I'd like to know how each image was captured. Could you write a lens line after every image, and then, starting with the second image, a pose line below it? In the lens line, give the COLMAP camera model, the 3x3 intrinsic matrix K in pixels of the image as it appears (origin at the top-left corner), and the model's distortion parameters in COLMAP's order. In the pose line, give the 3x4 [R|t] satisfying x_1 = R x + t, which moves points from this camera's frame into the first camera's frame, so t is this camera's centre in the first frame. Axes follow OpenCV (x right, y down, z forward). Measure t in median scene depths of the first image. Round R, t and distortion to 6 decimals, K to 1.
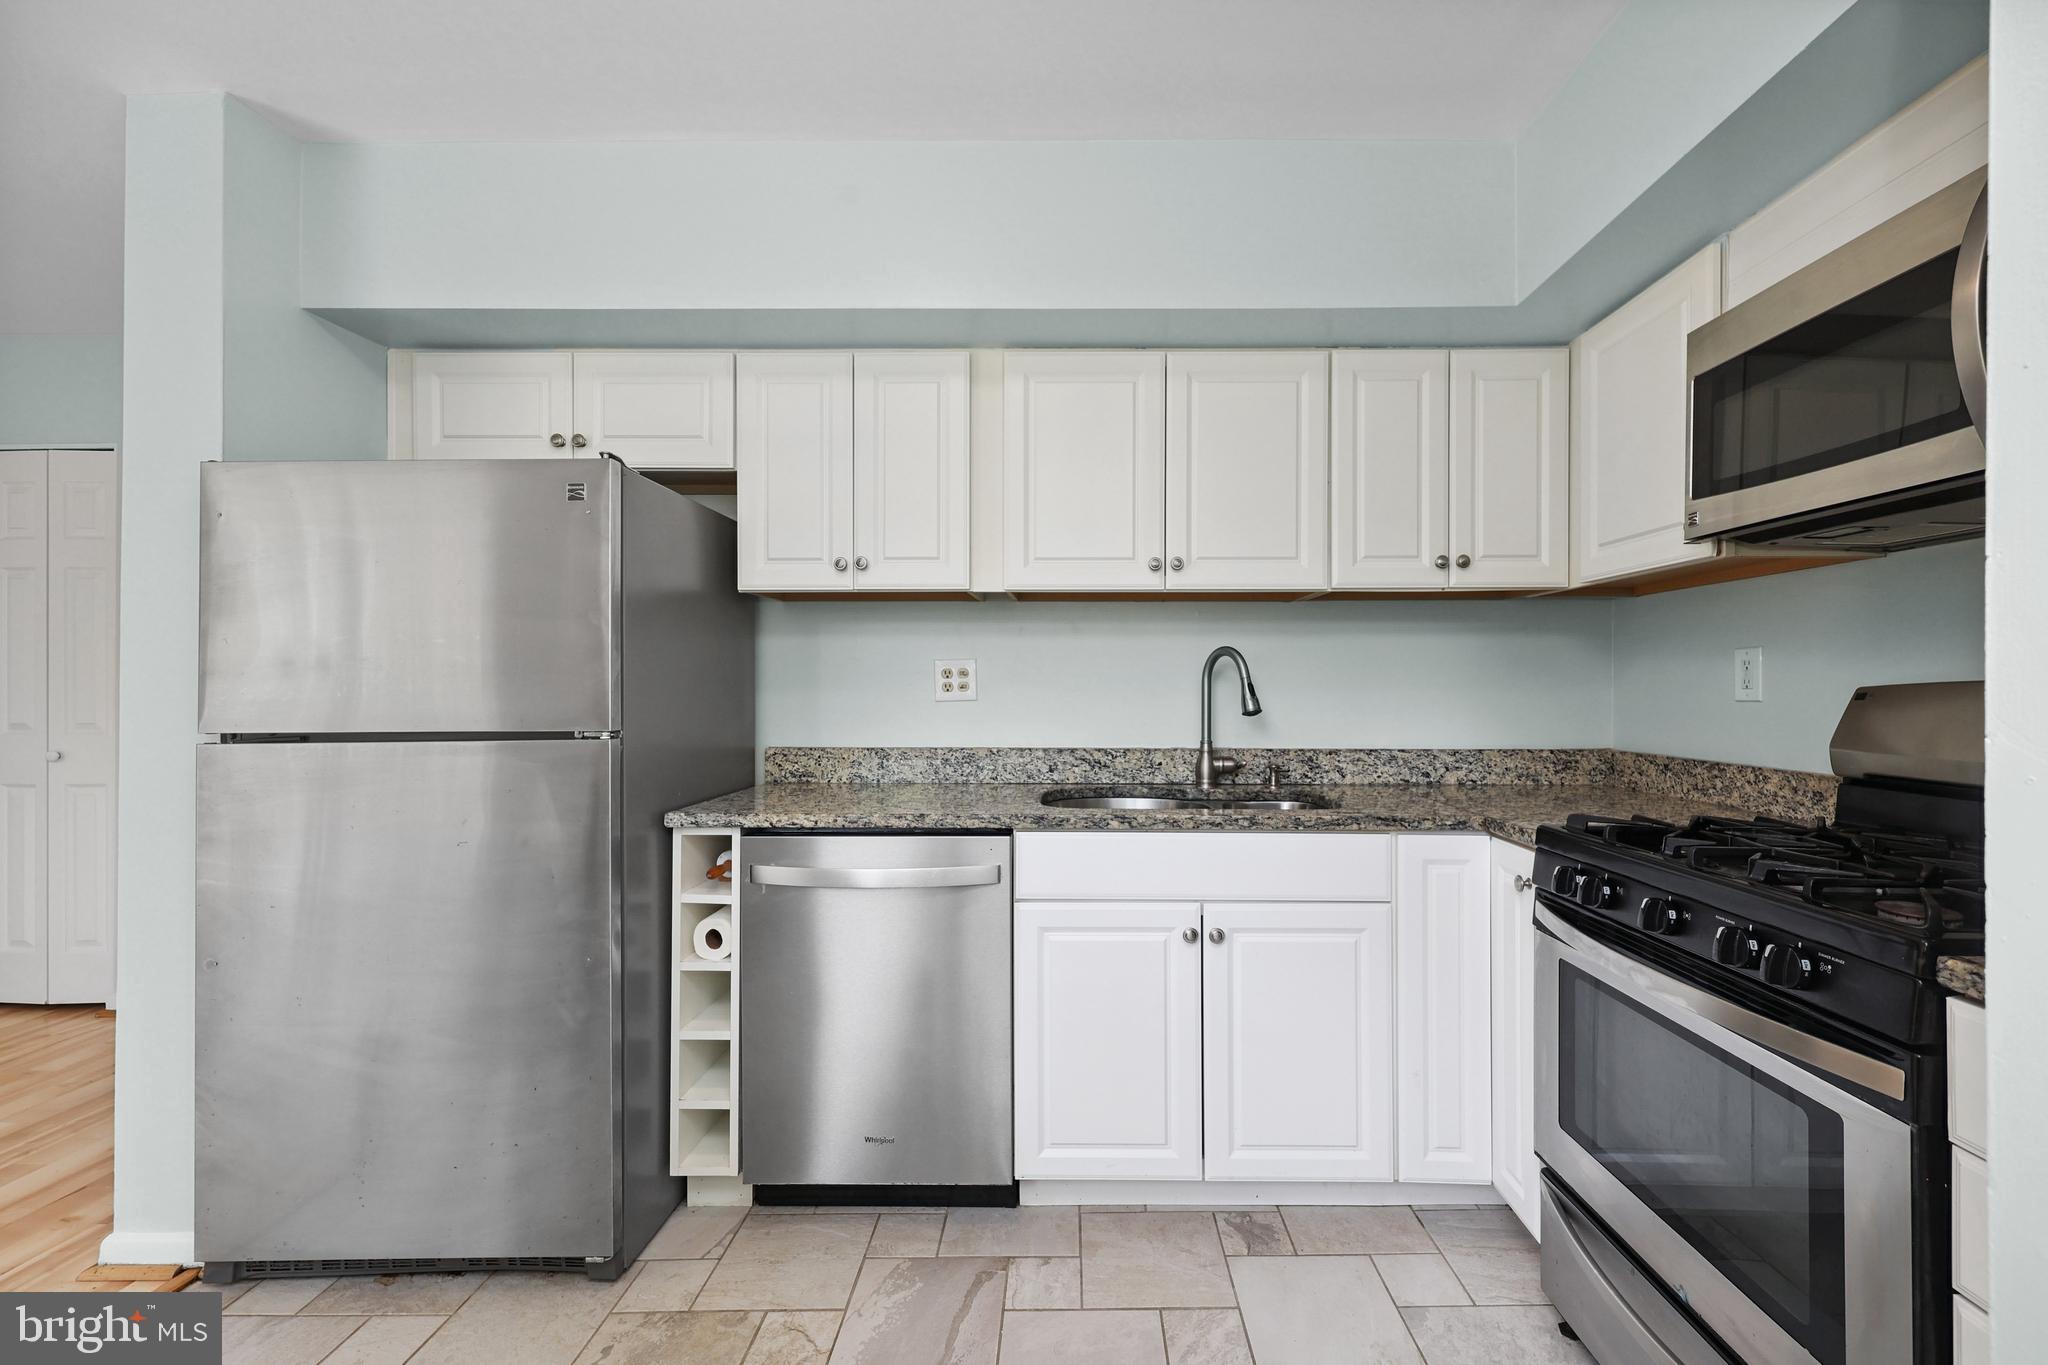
lens RADIAL K [[838.5, 0, 1029.8], [0, 838.5, 686.0], [0, 0, 1]] dist [0.002495, 0.000064]
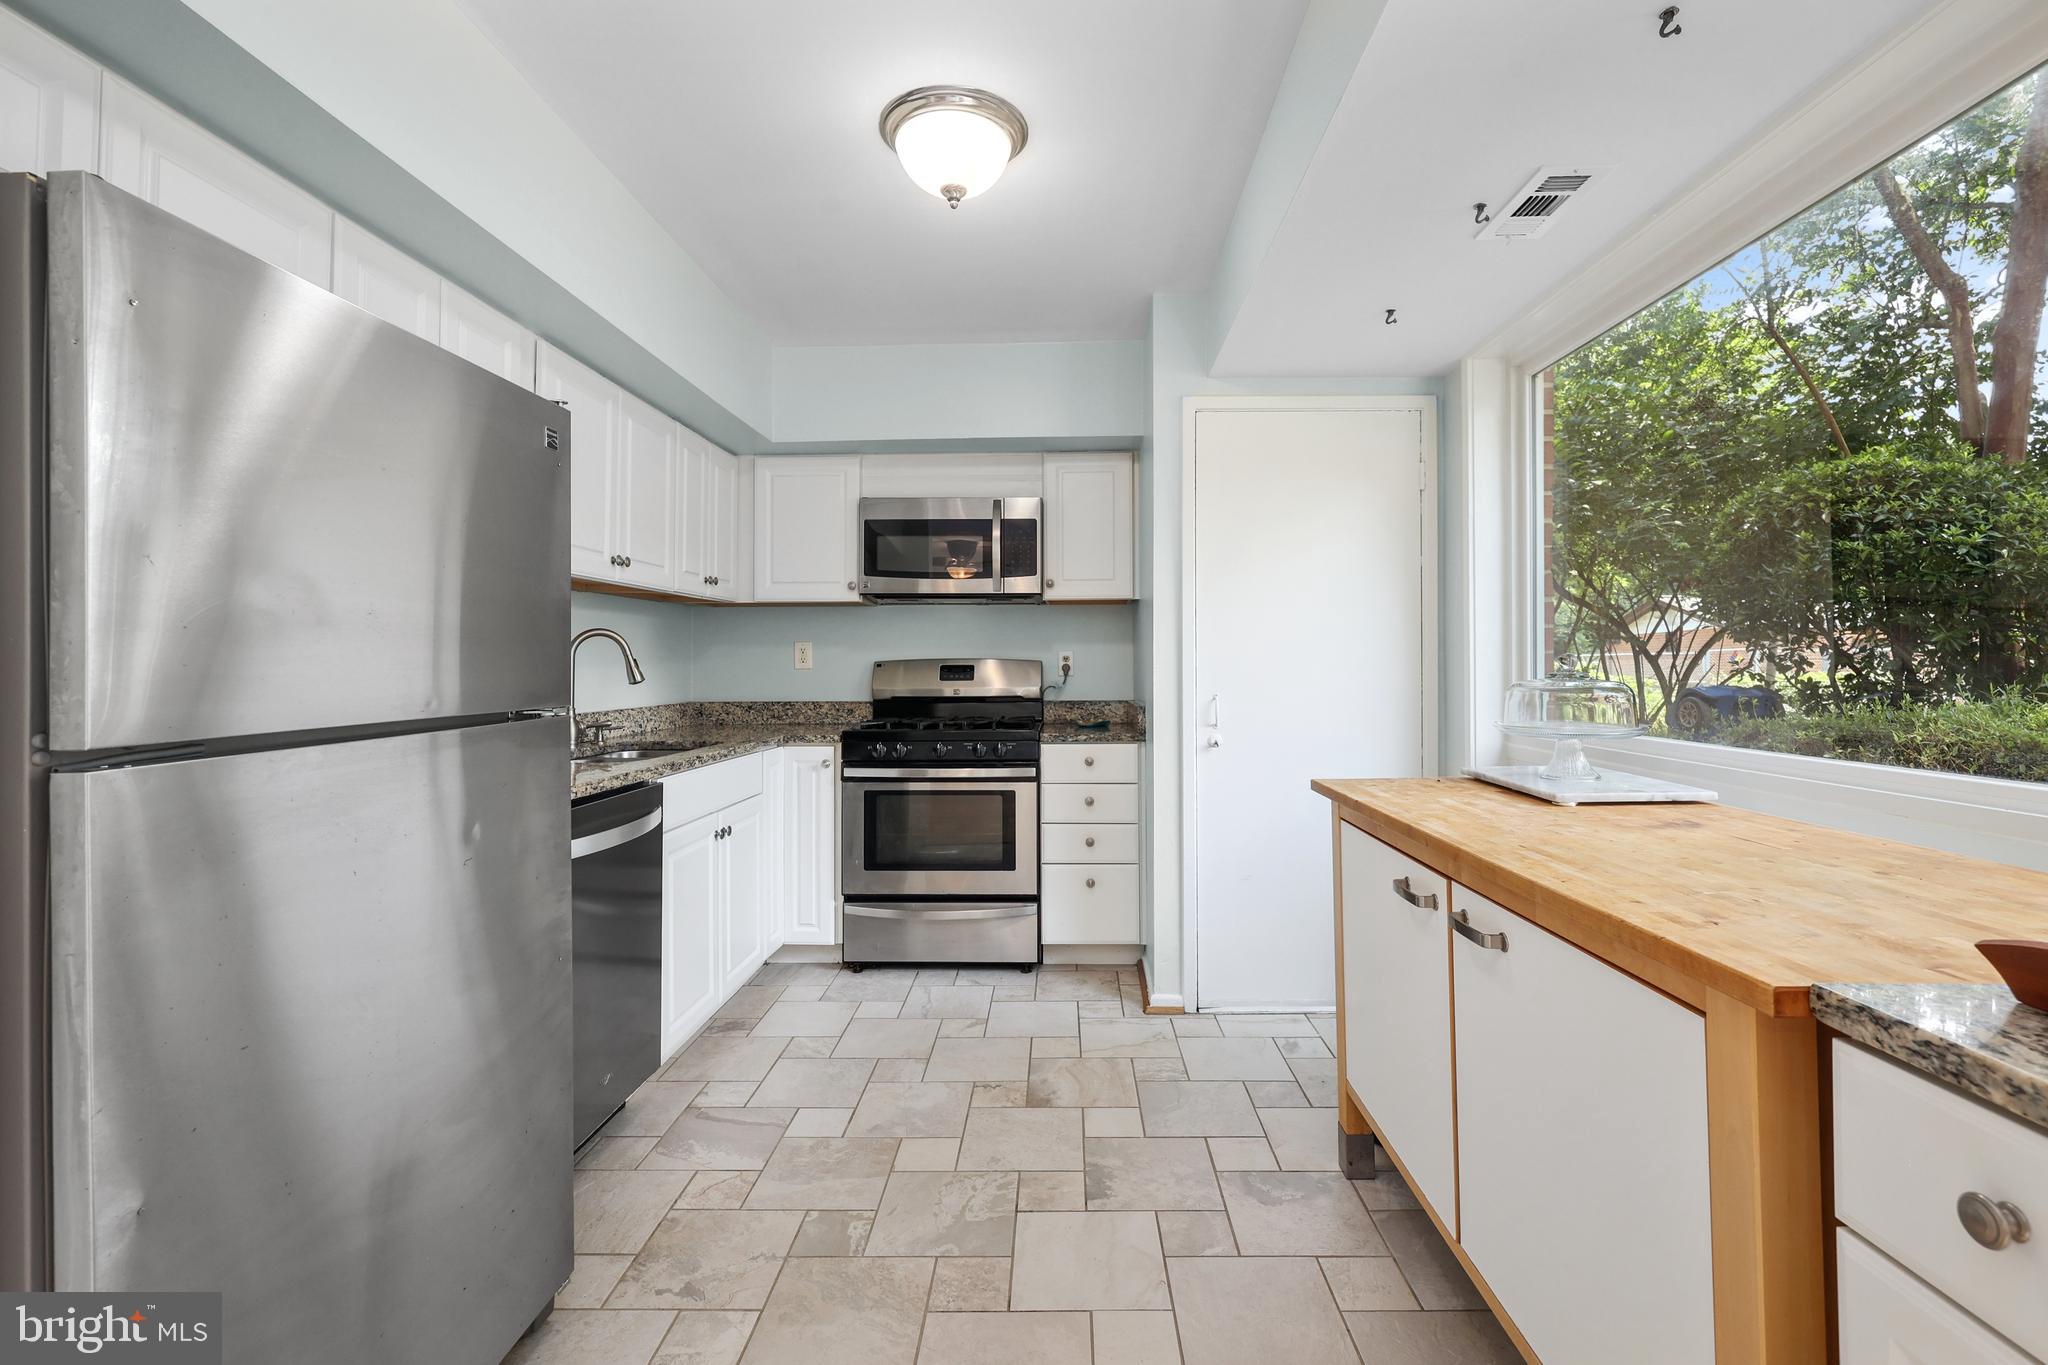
lens RADIAL K [[919.8, 0, 1035.5], [0, 919.8, 667.1], [0, 0, 1]] dist [0.000229, -0.000006]
pose [[0.028361, -0.003587, 0.999591, -1.504322], [-0.000389, 0.999993, 0.003599, 0.006166], [-0.999598, -0.000491, 0.028360, 0.460412]]
